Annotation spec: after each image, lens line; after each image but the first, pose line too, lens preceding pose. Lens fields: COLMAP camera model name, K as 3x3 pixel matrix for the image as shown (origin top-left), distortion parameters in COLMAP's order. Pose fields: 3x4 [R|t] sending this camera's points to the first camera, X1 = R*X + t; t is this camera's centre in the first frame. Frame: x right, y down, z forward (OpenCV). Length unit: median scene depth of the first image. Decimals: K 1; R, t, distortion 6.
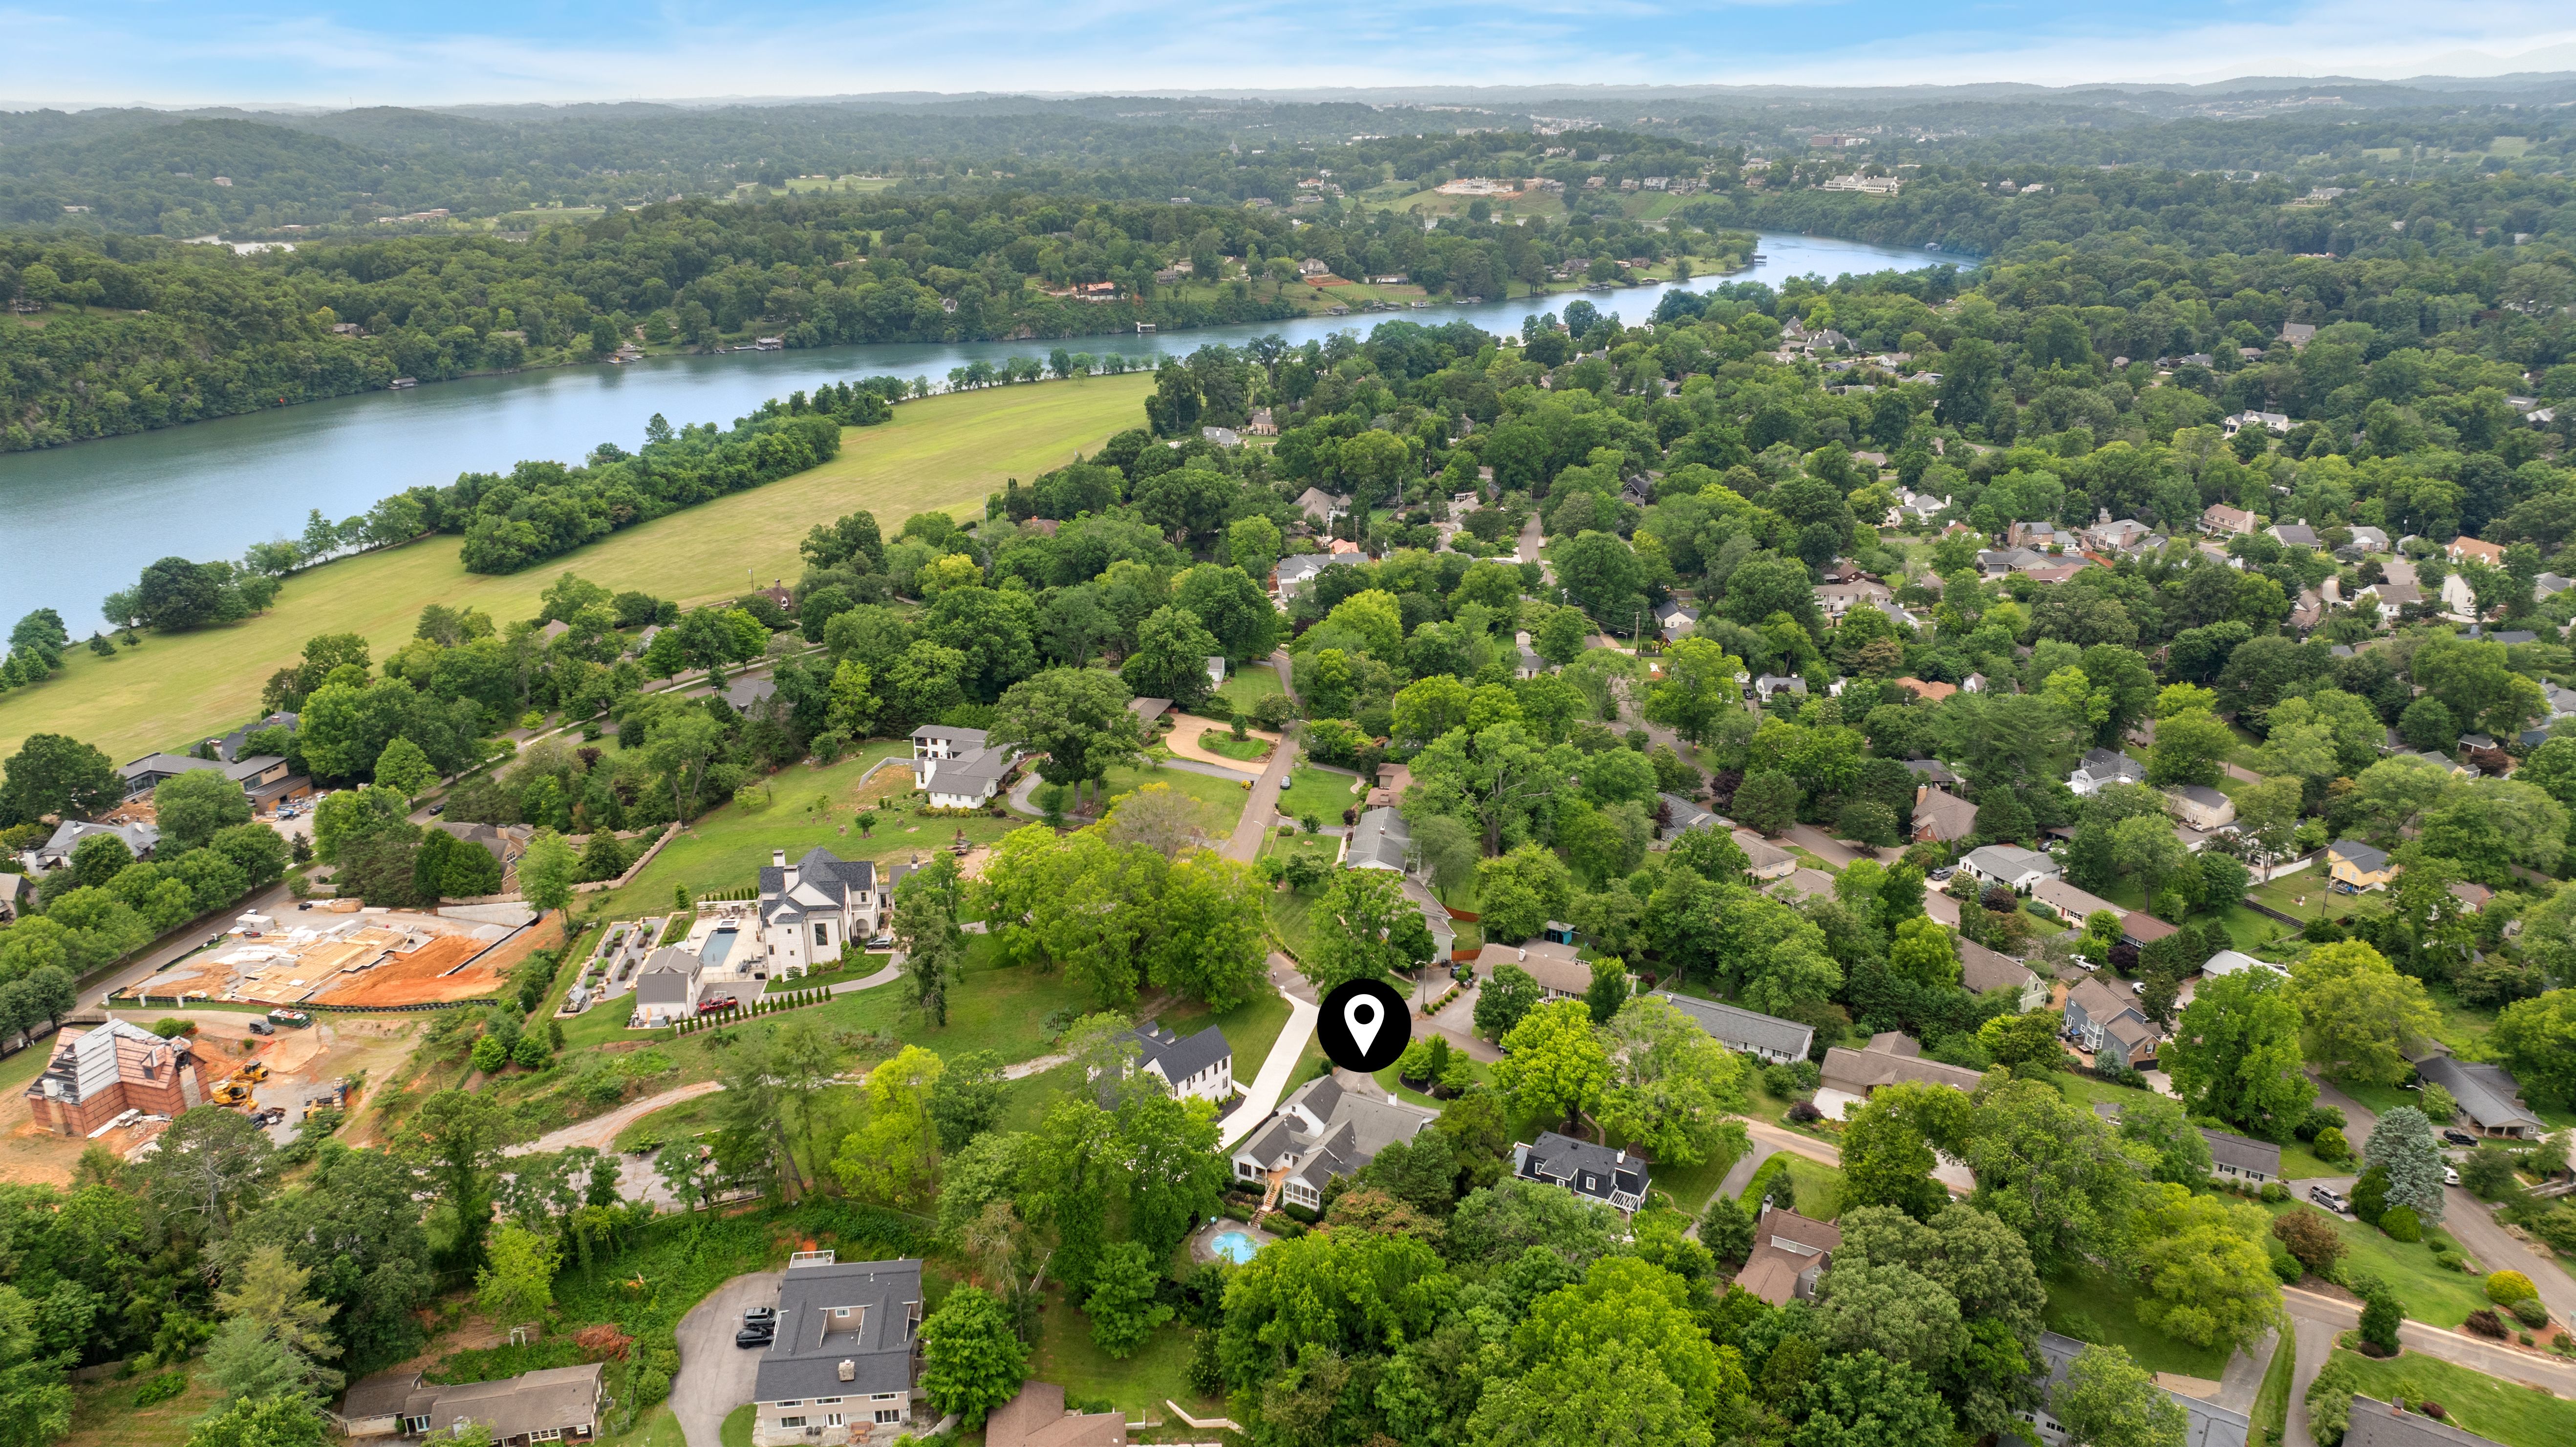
lens RADIAL K [[1835.6, 0, 1288.0], [0, 1835.6, 723.5], [0, 0, 1]] dist [-0.013774, 0.004392]
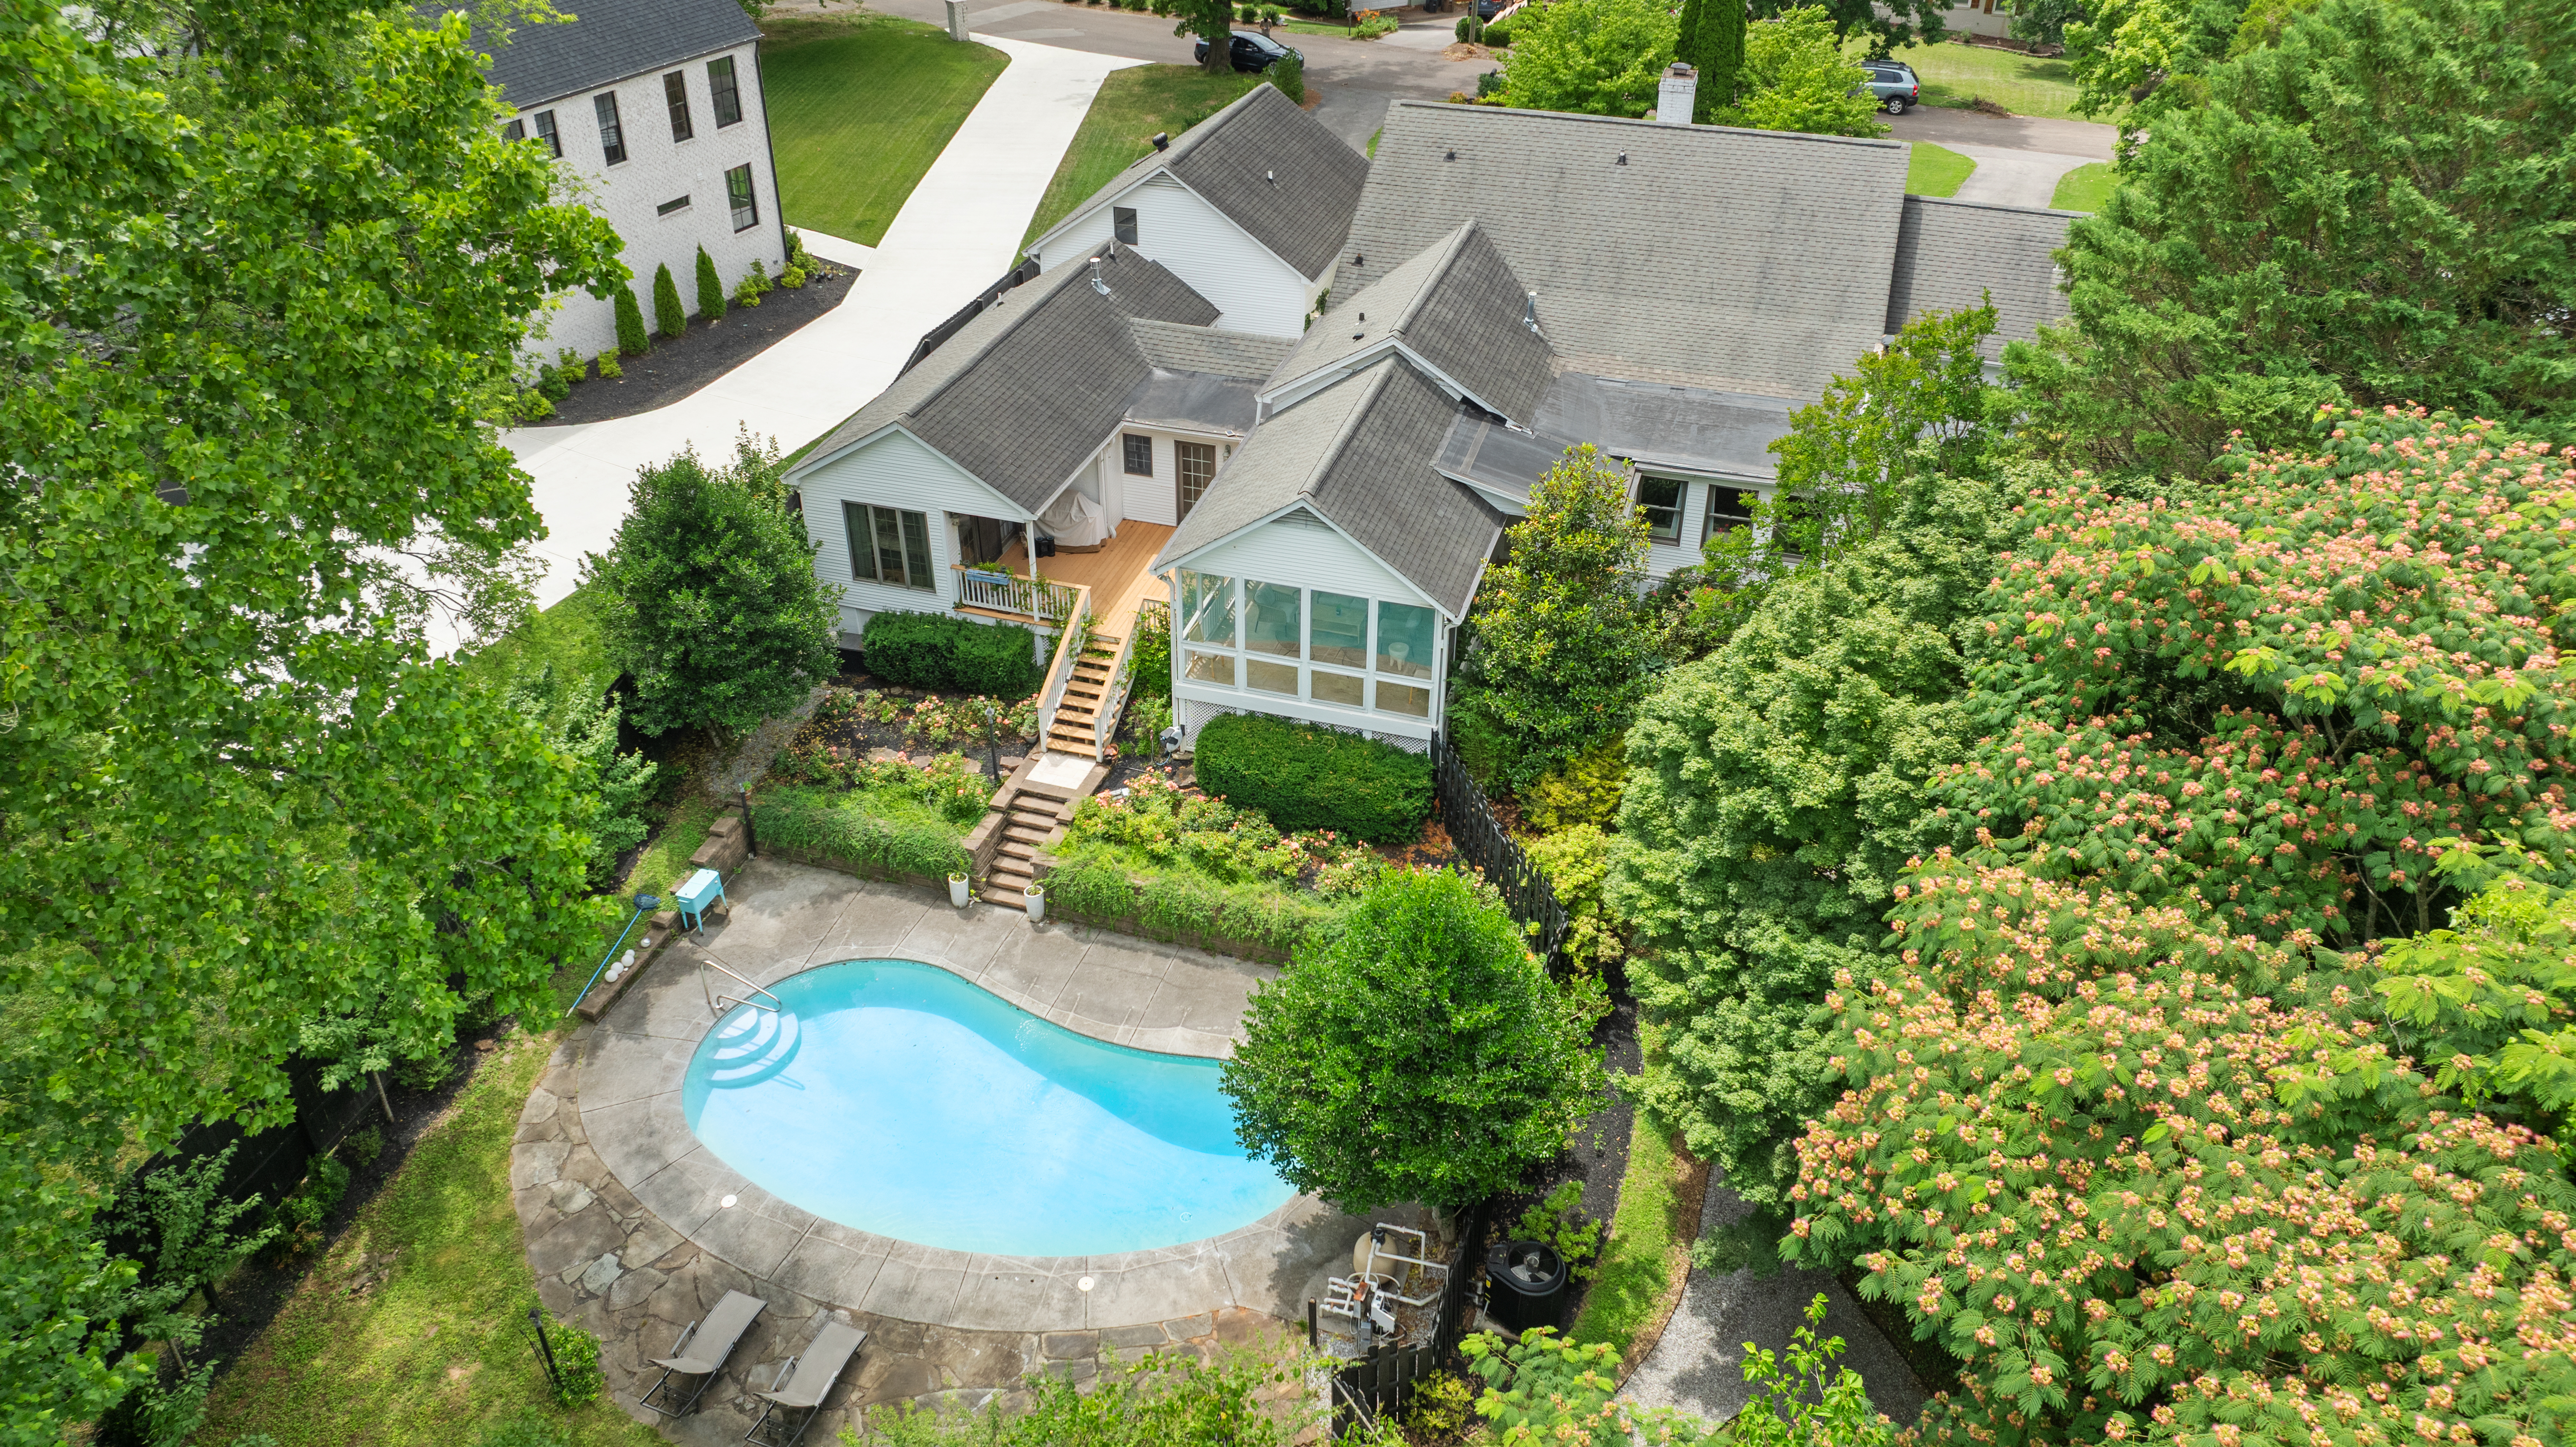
lens RADIAL K [[1835.6, 0, 1288.0], [0, 1835.6, 723.5], [0, 0, 1]] dist [-0.013774, 0.004392]
pose [[0.977561, -0.114621, 0.176736, -0.019659], [0.069932, 0.968006, 0.240986, 0.224676], [-0.198704, -0.223219, 0.954301, 0.850767]]
